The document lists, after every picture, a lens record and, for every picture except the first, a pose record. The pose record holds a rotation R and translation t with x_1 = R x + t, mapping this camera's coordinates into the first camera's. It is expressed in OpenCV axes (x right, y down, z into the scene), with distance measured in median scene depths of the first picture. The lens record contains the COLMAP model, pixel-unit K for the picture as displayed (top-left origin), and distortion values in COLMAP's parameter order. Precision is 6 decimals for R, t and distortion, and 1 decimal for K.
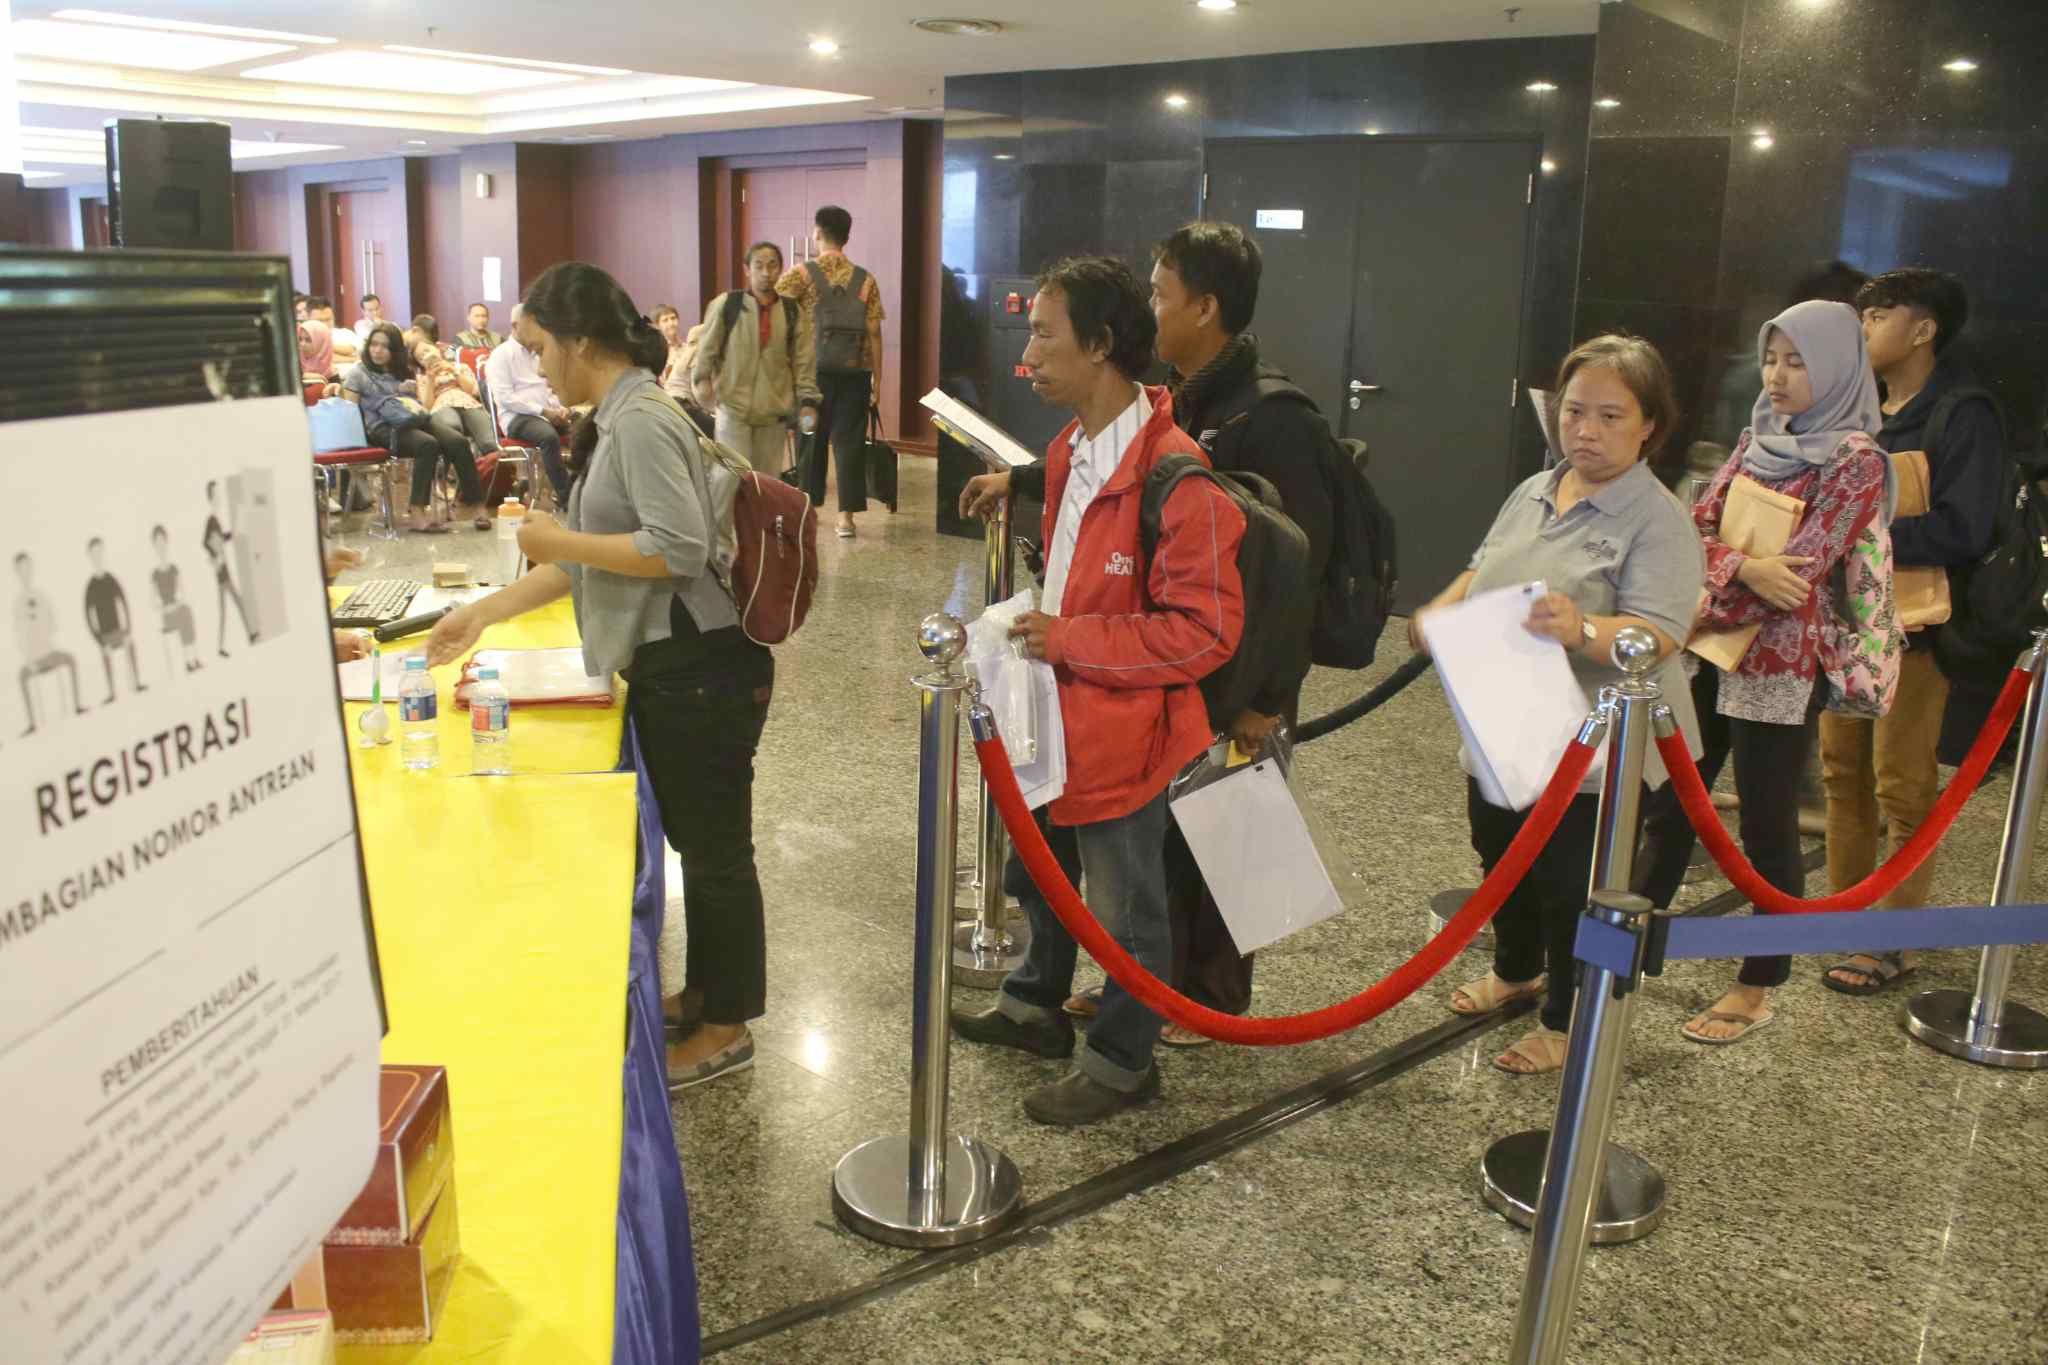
lens RADIAL K [[1699.1, 0, 1030.1], [0, 1699.1, 690.6], [0, 0, 1]] dist [-0.134595, 0.100283]
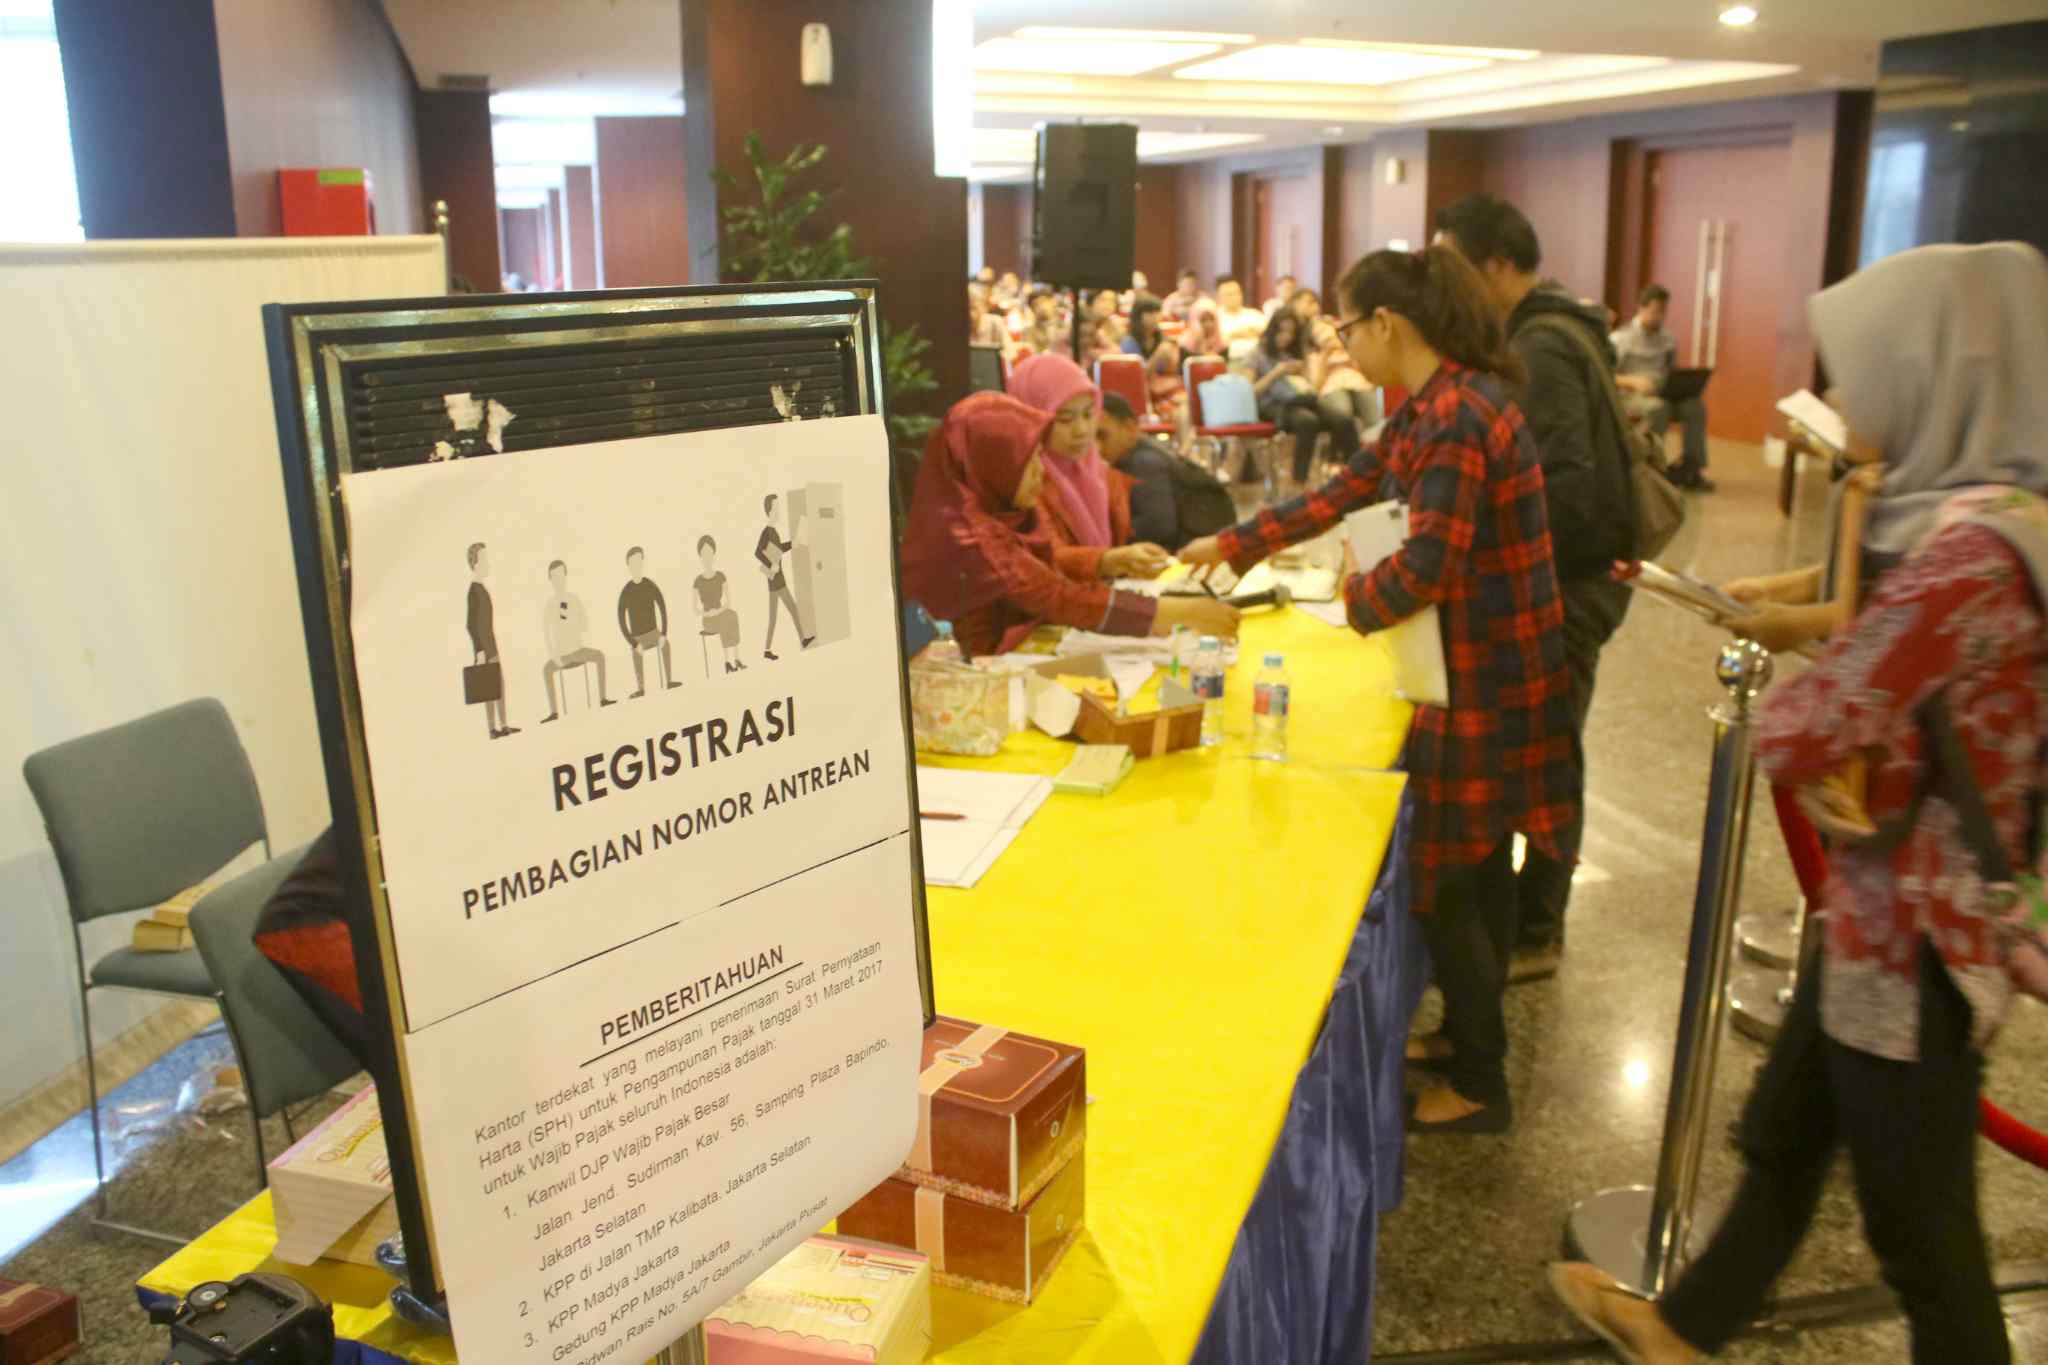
lens RADIAL K [[1695.5, 0, 1024.0], [0, 1695.5, 682.5], [0, 0, 1]] dist [-0.174091, 0.167455]
pose [[0.864012, 0.098611, -0.493720, 0.195420], [-0.095067, 0.994945, 0.032355, -0.055682], [0.494415, 0.018981, 0.869019, 0.127843]]
